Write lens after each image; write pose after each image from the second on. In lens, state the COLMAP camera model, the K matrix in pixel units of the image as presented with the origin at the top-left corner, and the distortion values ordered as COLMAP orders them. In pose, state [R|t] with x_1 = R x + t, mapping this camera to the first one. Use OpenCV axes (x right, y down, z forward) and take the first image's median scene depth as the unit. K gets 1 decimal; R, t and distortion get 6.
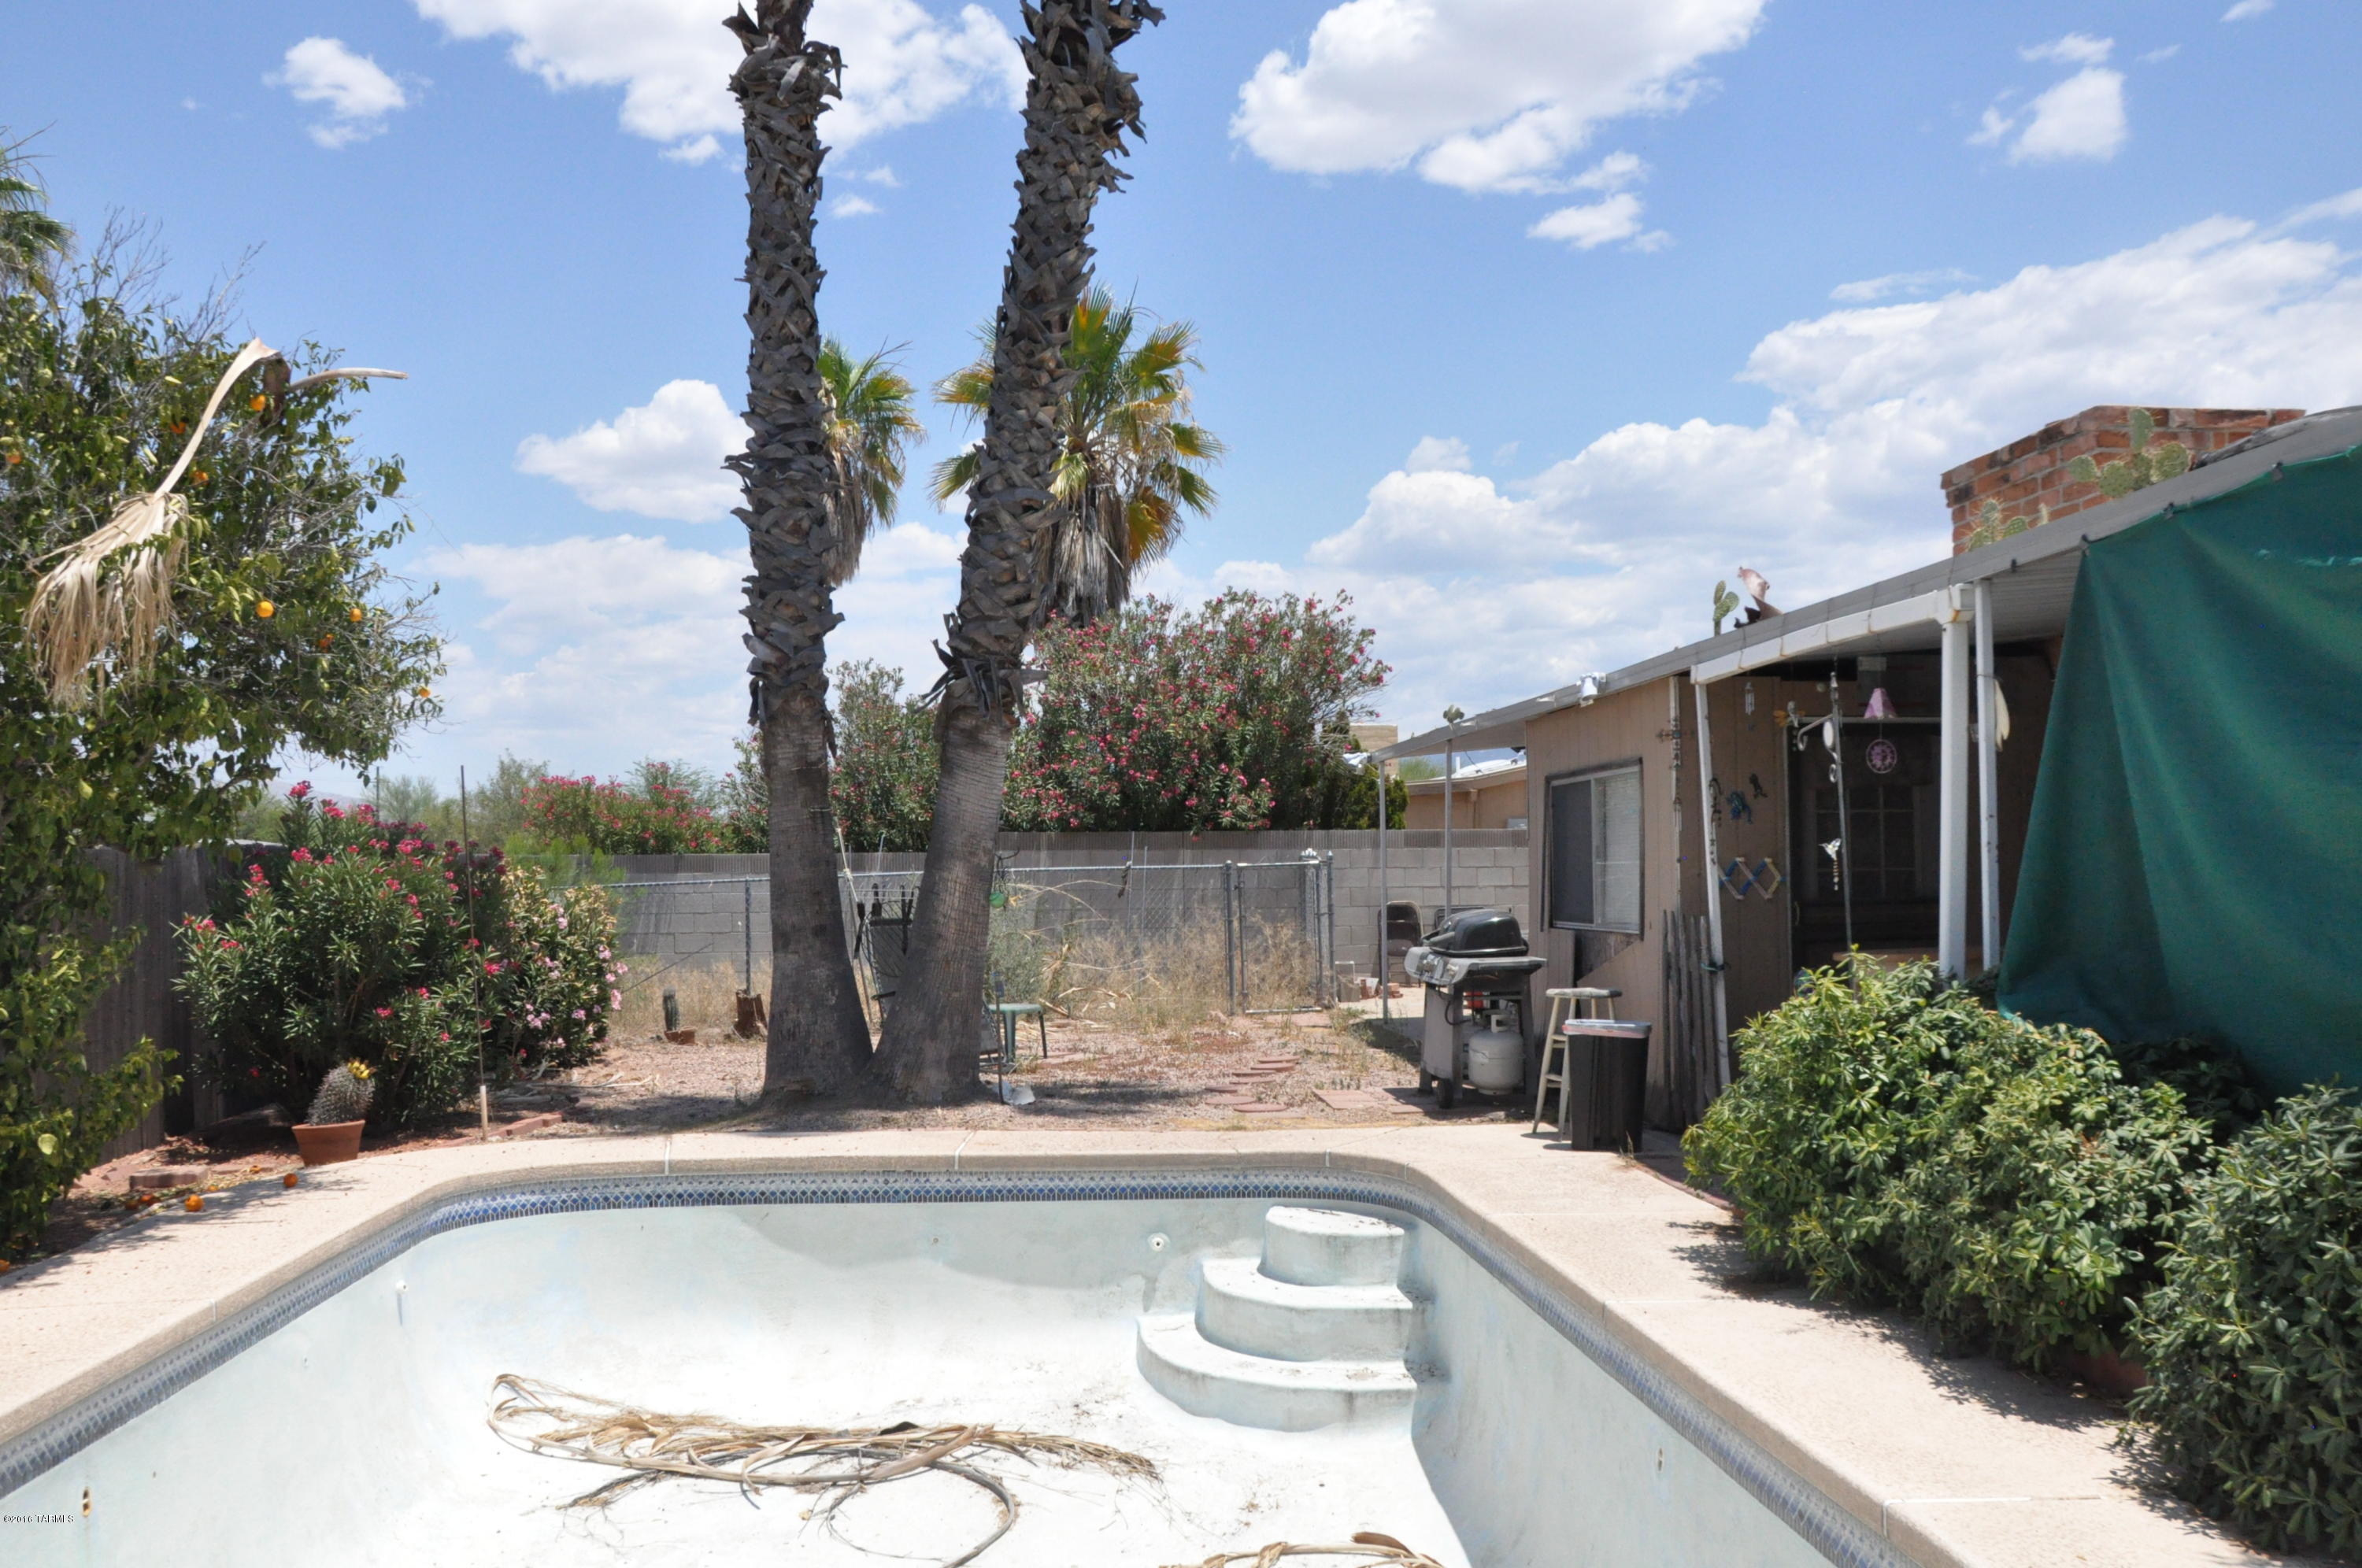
lens RADIAL K [[1992.9, 0, 1172.8], [0, 1992.9, 809.5], [0, 0, 1]] dist [-0.136208, 0.162110]
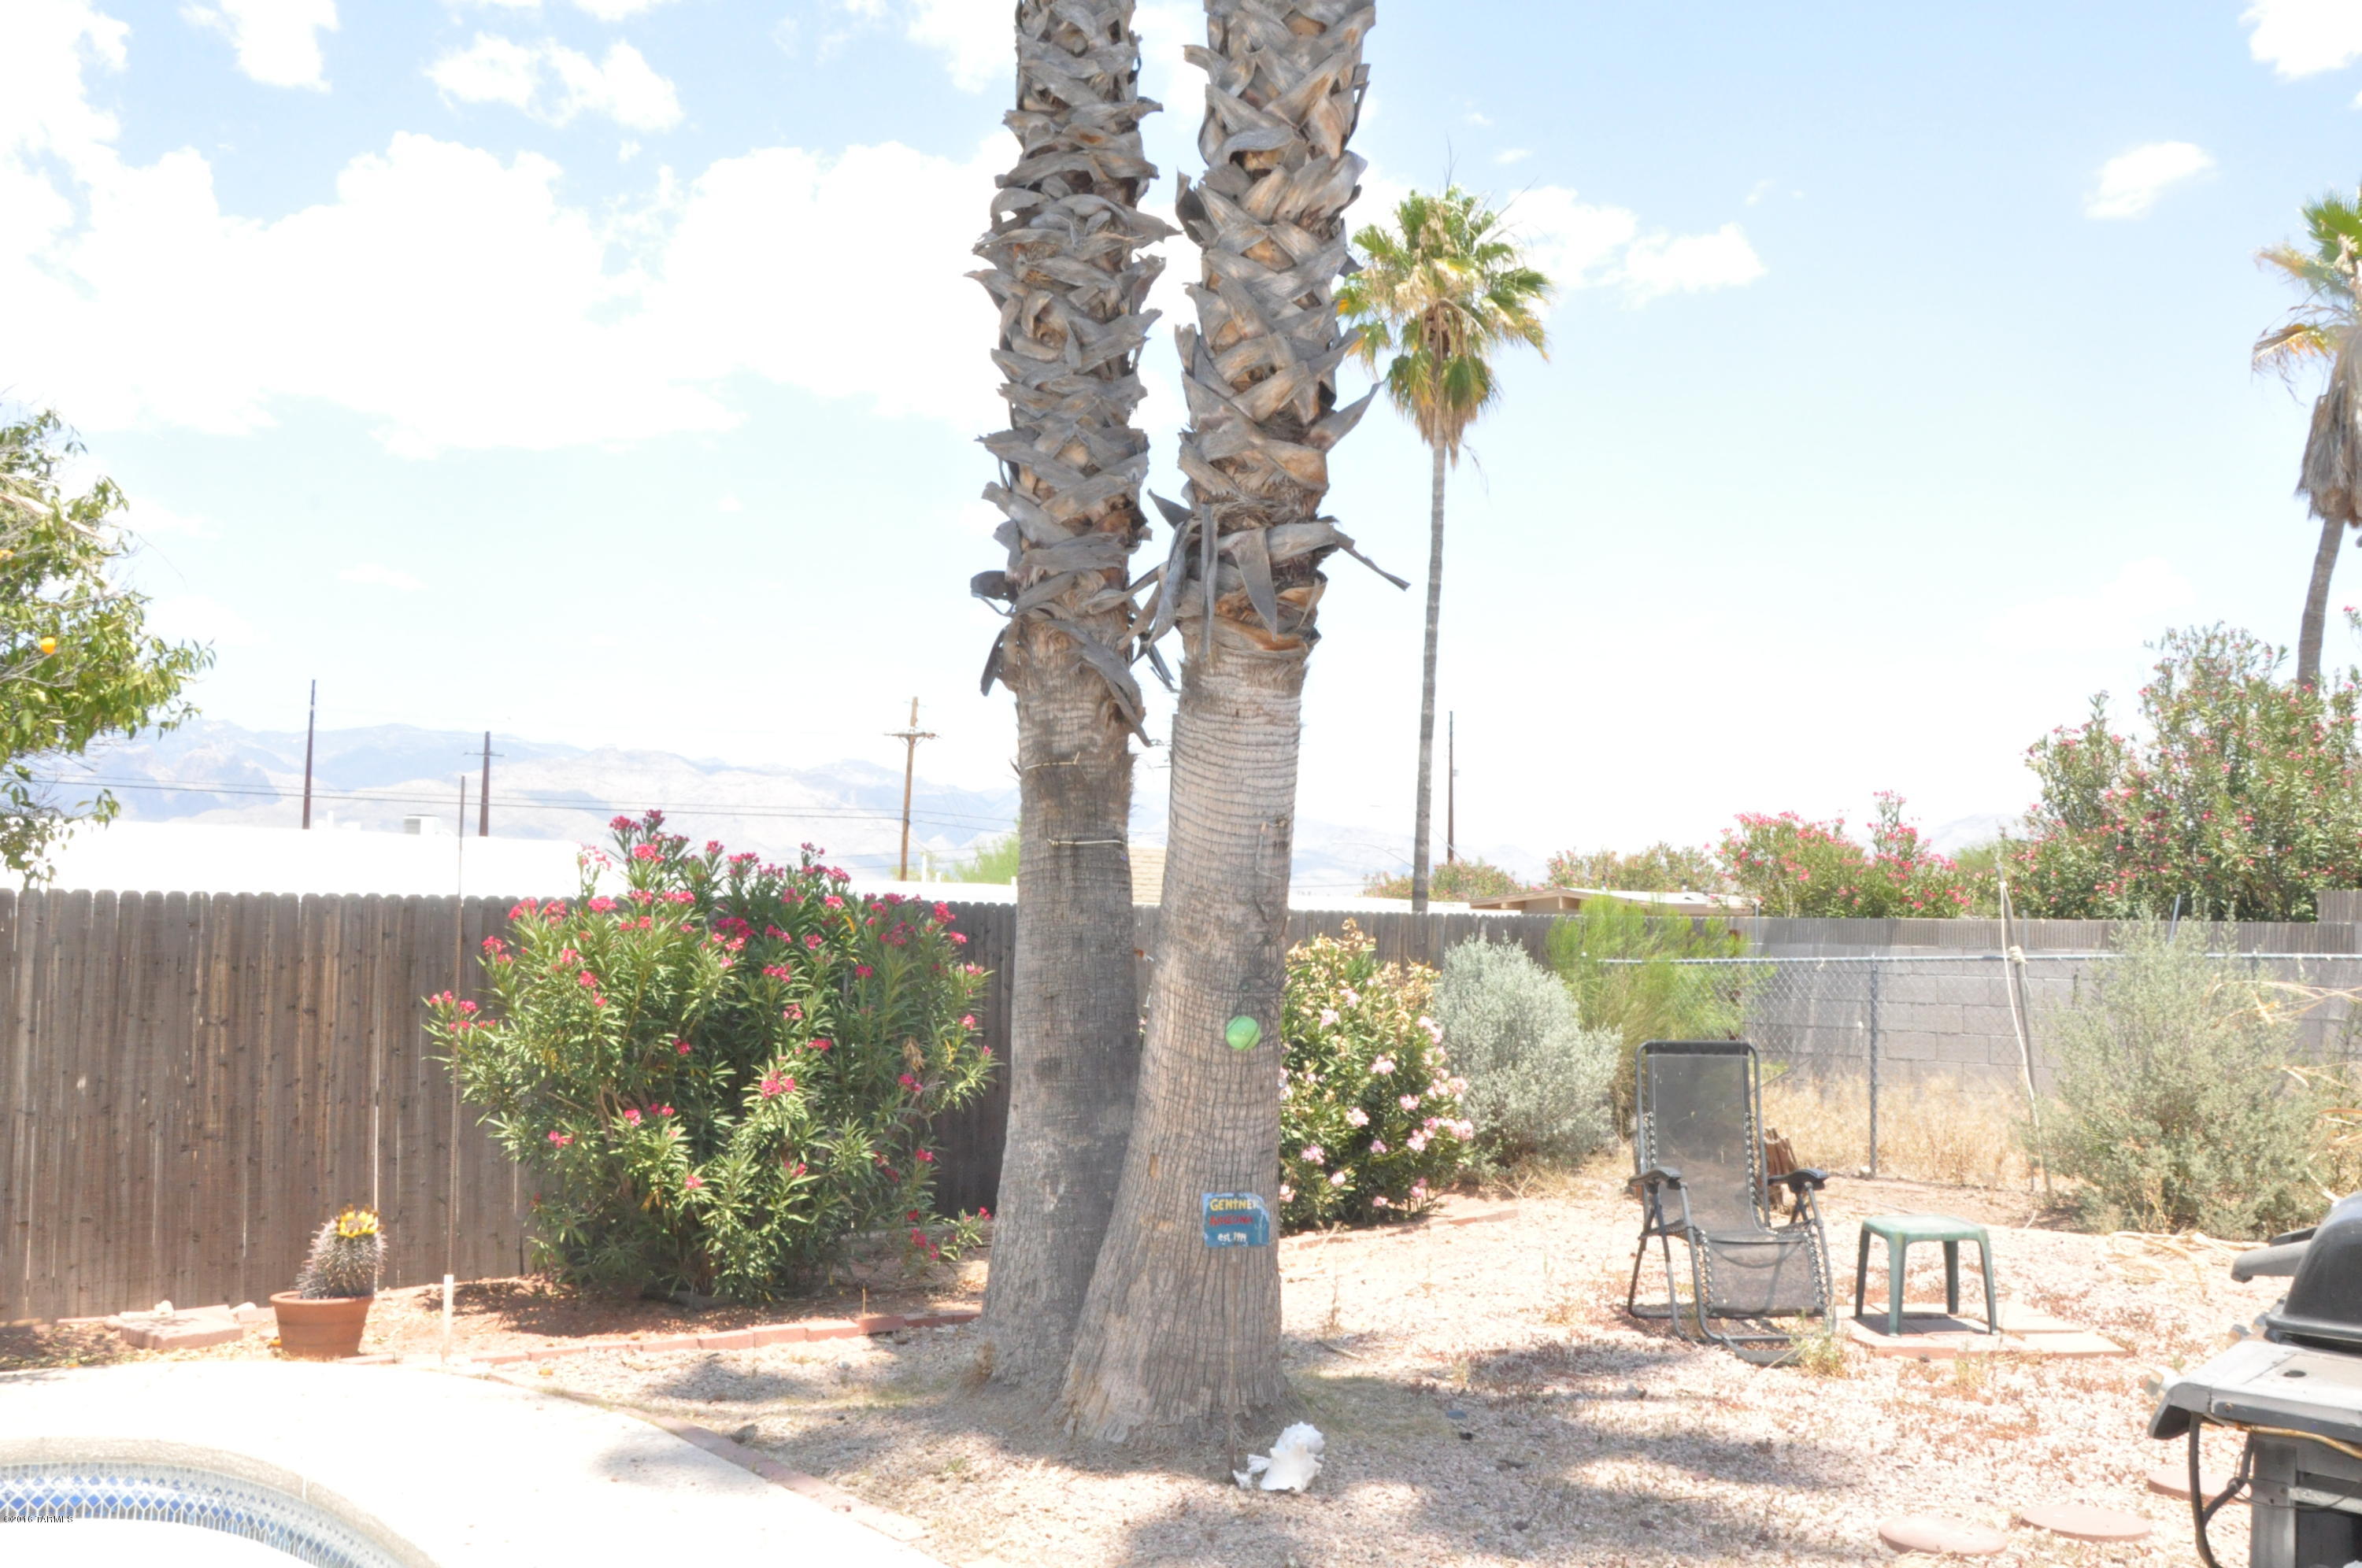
lens RADIAL K [[1992.9, 0, 1172.8], [0, 1992.9, 809.5], [0, 0, 1]] dist [-0.136208, 0.162110]
pose [[0.620554, -0.023260, -0.783819, 0.147194], [0.000962, 0.999582, -0.028901, 0.004038], [0.784163, 0.017180, 0.620317, 0.391221]]
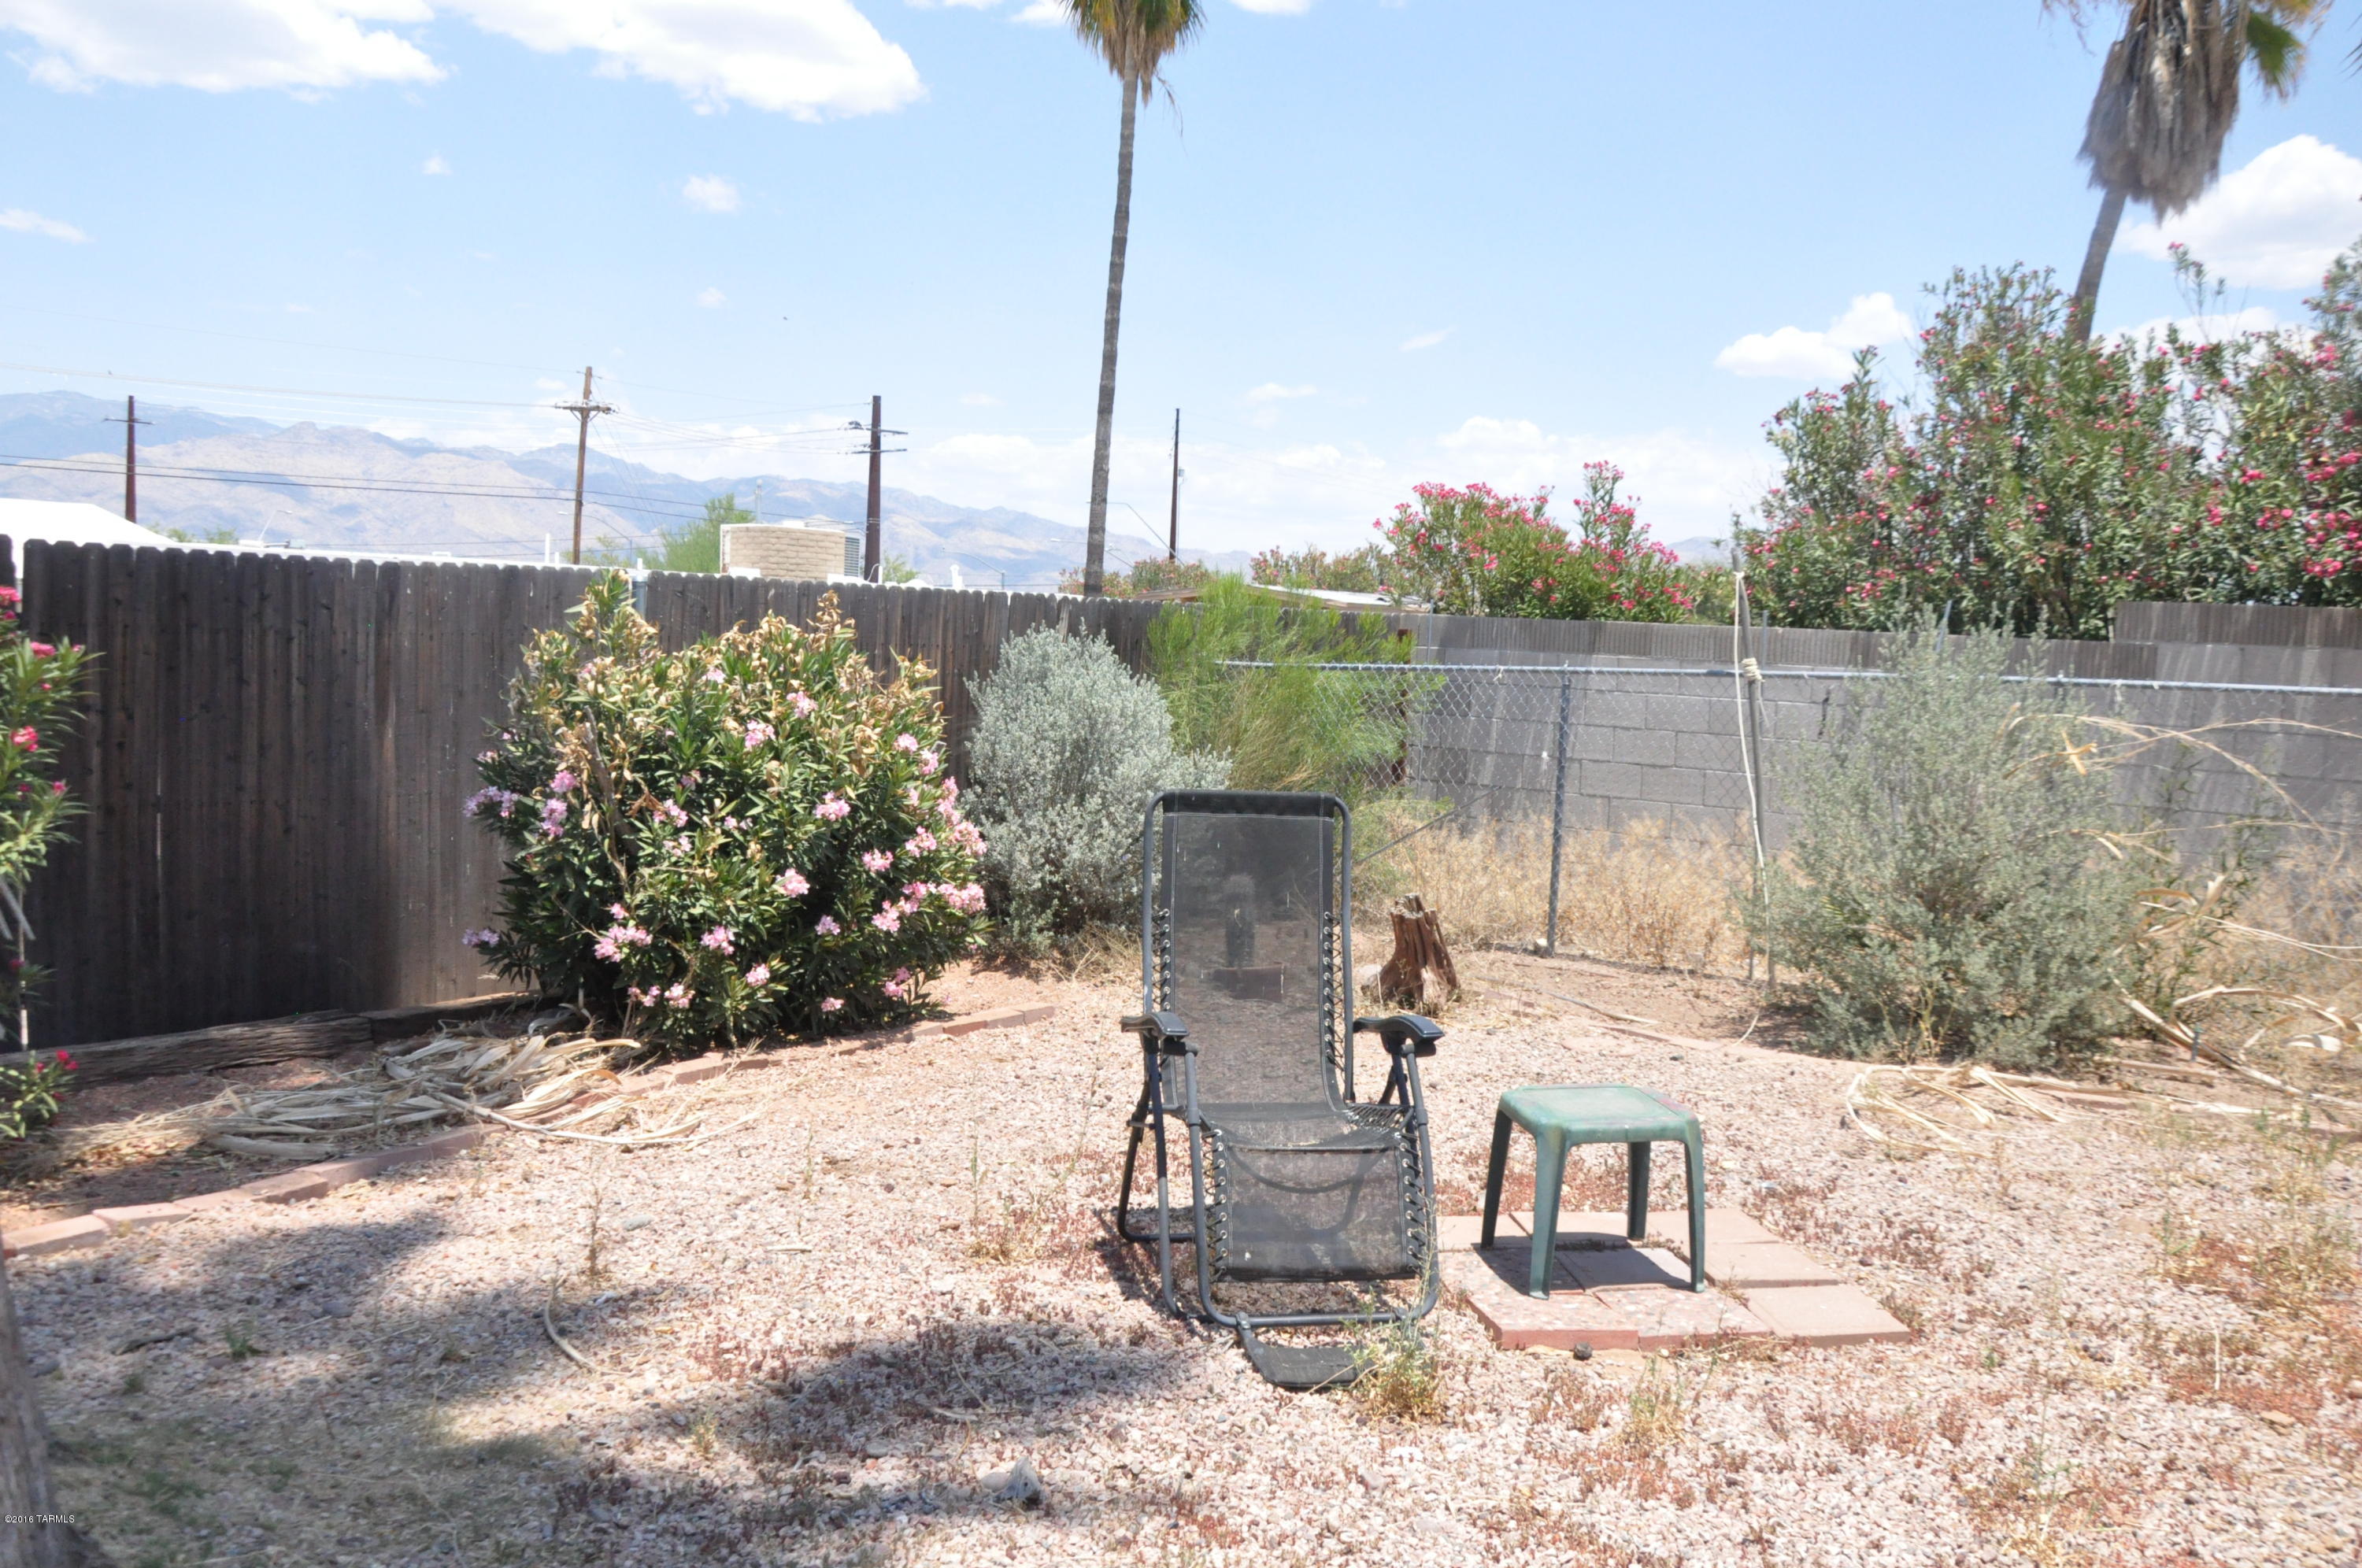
lens RADIAL K [[1992.9, 0, 1172.8], [0, 1992.9, 809.5], [0, 0, 1]] dist [-0.136208, 0.162110]
pose [[0.719208, 0.102395, -0.687208, 0.060340], [-0.027634, 0.992514, 0.118965, 0.012811], [0.694245, -0.066571, 0.716653, 0.540389]]
